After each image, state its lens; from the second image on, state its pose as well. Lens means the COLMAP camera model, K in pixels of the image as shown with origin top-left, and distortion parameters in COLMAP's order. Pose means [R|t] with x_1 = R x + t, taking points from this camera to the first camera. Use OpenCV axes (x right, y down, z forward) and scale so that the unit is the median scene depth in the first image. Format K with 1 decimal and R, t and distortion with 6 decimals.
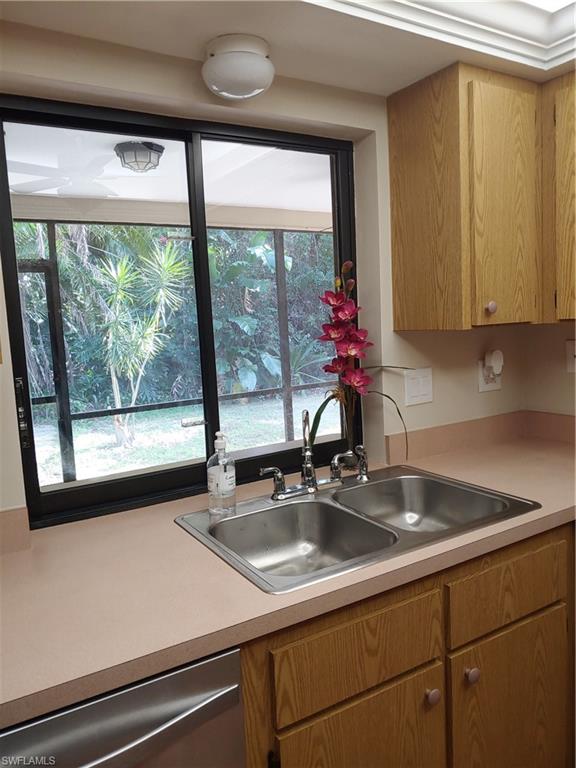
lens RADIAL K [[592.9, 0, 287.6], [0, 592.9, 371.3], [0, 0, 1]] dist [-0.007313, -0.007682]
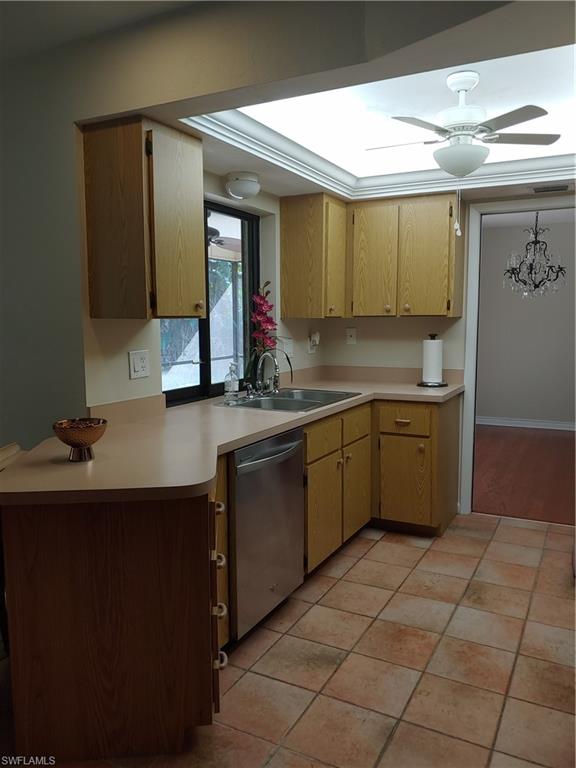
lens RADIAL K [[593.5, 0, 288.0], [0, 593.5, 384.0], [0, 0, 1]] dist [-0.004808, -0.015181]
pose [[0.860401, -0.016006, 0.509366, -0.875055], [0.013782, 0.999872, 0.008140, 0.144495], [-0.509431, 0.000016, 0.860512, -0.746175]]
